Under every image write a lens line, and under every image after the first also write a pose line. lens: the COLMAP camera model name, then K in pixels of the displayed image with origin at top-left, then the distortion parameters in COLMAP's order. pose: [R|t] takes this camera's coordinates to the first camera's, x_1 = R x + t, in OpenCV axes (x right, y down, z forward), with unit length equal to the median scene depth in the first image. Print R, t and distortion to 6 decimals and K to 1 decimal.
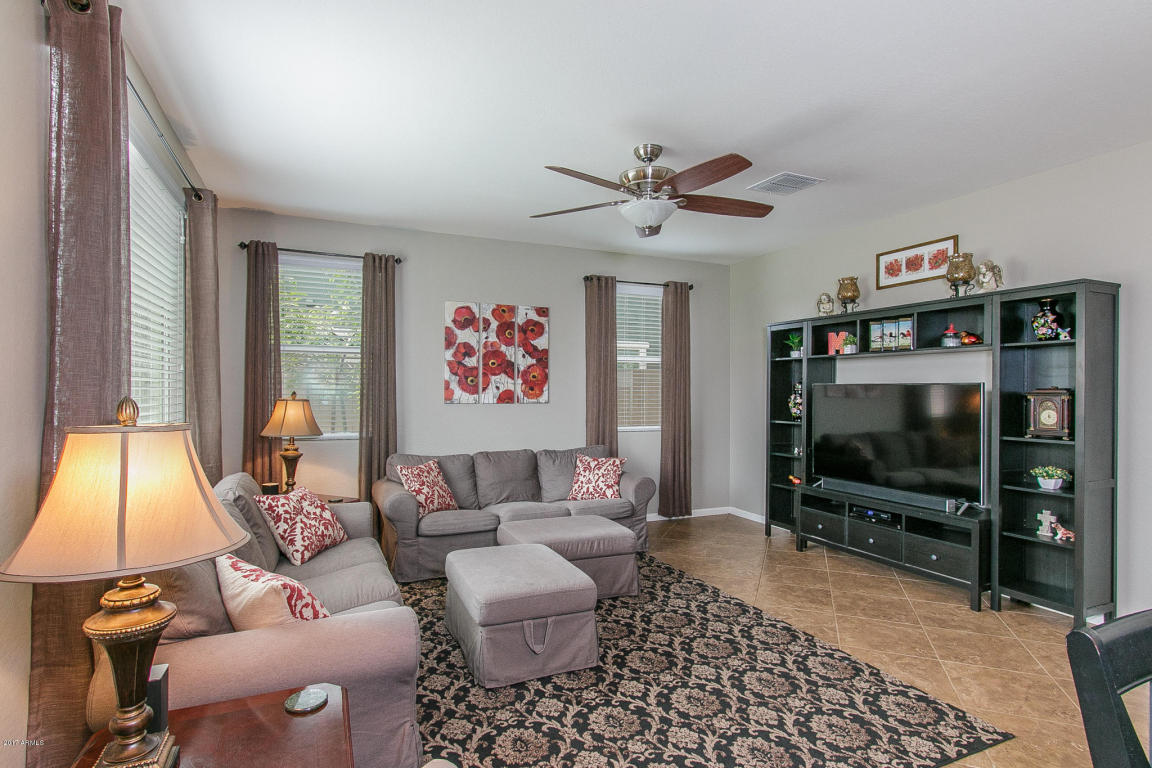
lens RADIAL K [[577.5, 0, 571.3], [0, 577.5, 388.5], [0, 0, 1]] dist [-0.000479, -0.000653]
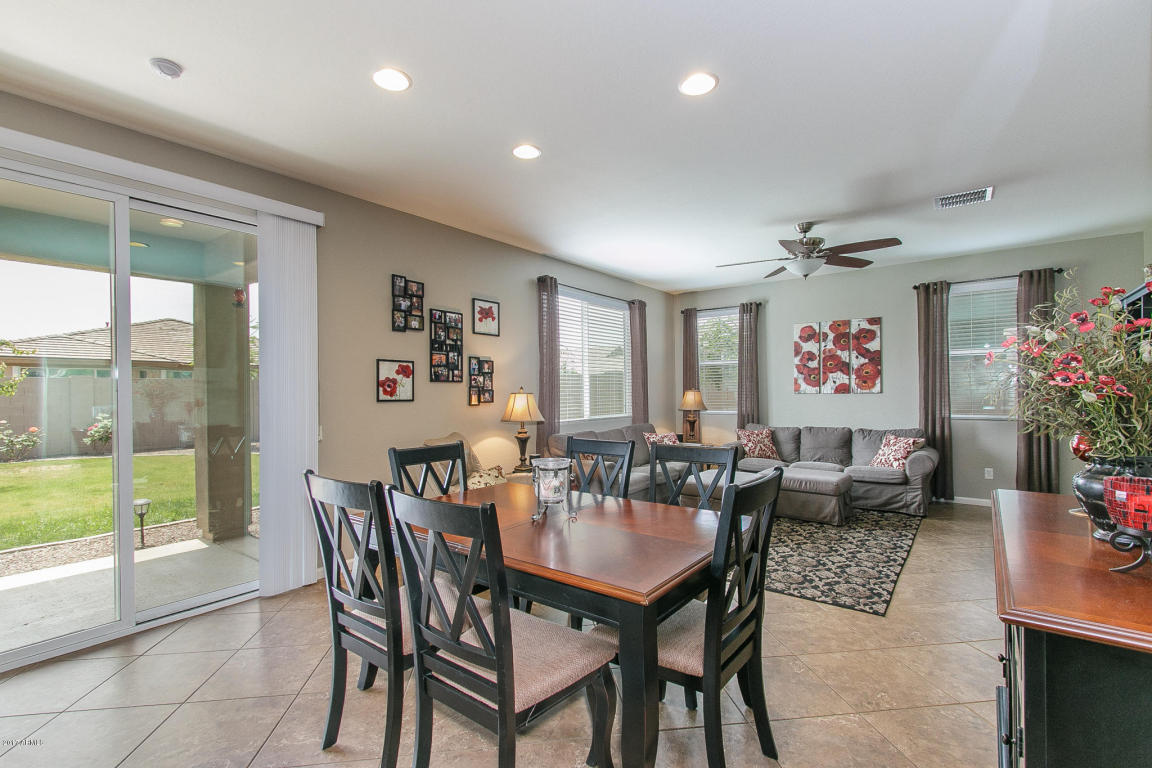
lens RADIAL K [[513.3, 0, 578.1], [0, 513.3, 393.3], [0, 0, 1]] dist [0.002713, 0.000514]
pose [[0.486832, -0.004403, -0.873485, 0.682724], [0.016343, 0.999858, 0.004068, 0.011438], [0.873343, -0.016256, 0.486835, -0.130539]]
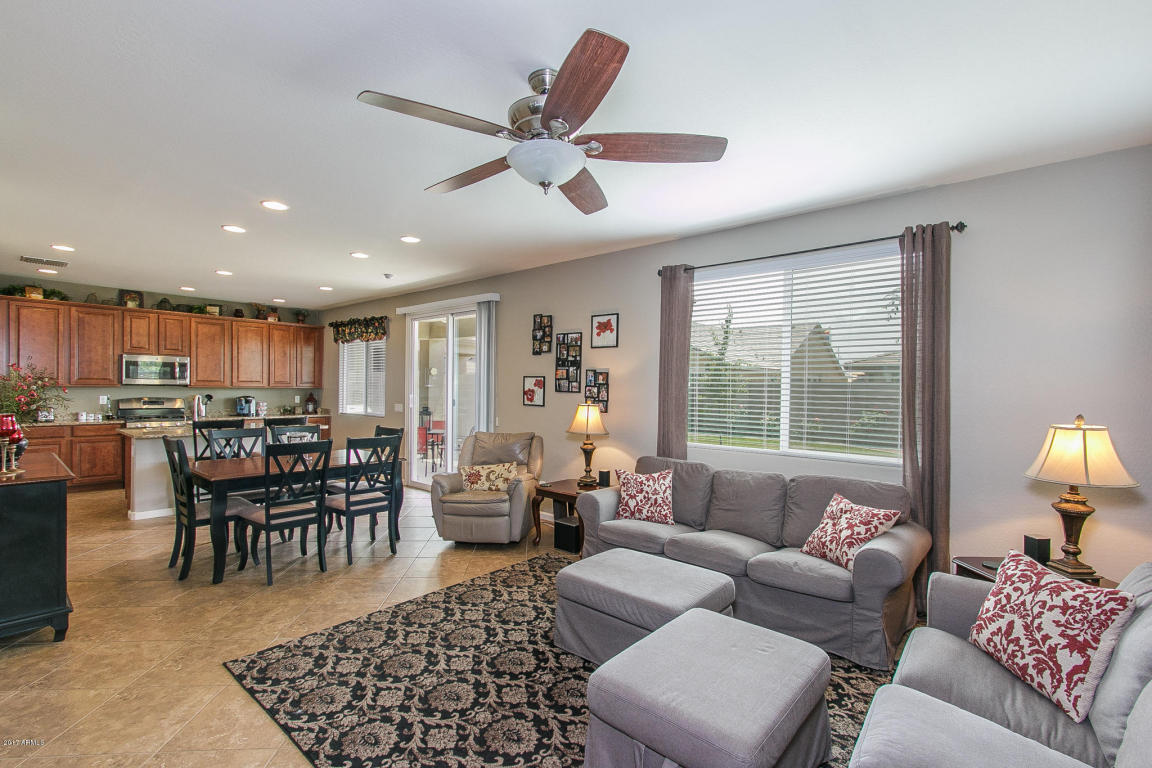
lens RADIAL K [[526.9, 0, 580.1], [0, 526.9, 392.5], [0, 0, 1]] dist [0.000574, -0.000250]
pose [[-0.899677, -0.012458, -0.436378, 0.255119], [-0.015805, 0.999867, 0.004041, -0.012205], [0.436270, 0.010533, -0.899754, 1.082195]]
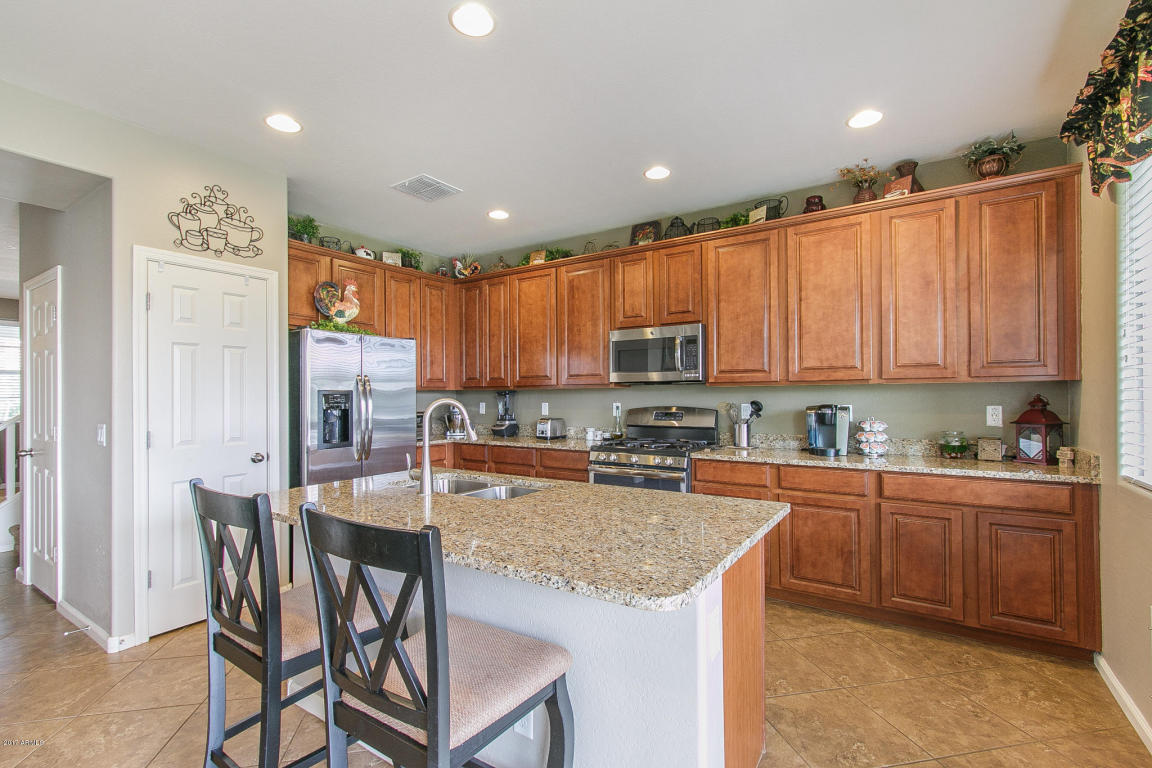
lens RADIAL K [[512.1, 0, 575.6], [0, 512.1, 393.6], [0, 0, 1]] dist [0.000519, -0.000059]
pose [[-0.541777, 0.000989, 0.840522, 0.105249], [0.001257, 0.999999, -0.000367, 0.007471], [-0.840521, 0.000858, -0.541778, -0.227935]]
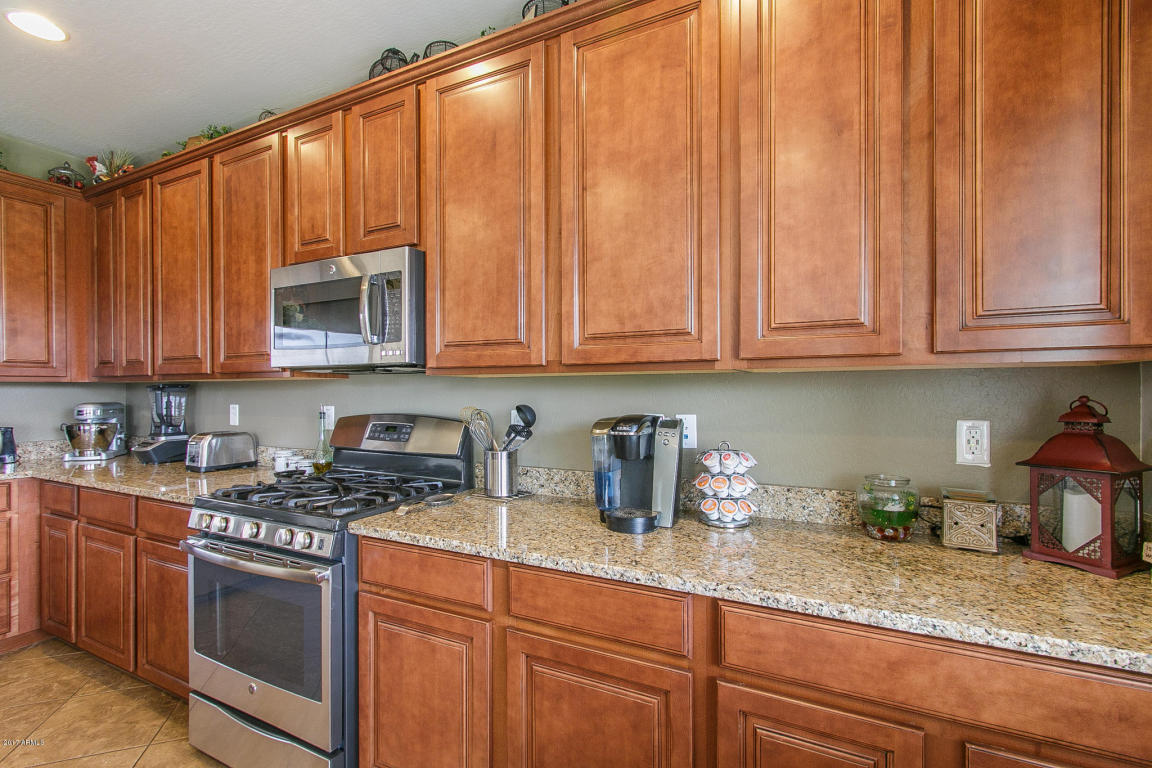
lens RADIAL K [[513.3, 0, 578.1], [0, 513.3, 393.3], [0, 0, 1]] dist [0.002713, 0.000514]
pose [[-0.643460, -0.007680, 0.765441, 0.265836], [-0.003188, 0.999968, 0.007352, 0.006456], [-0.765473, 0.002291, -0.643464, -0.619274]]
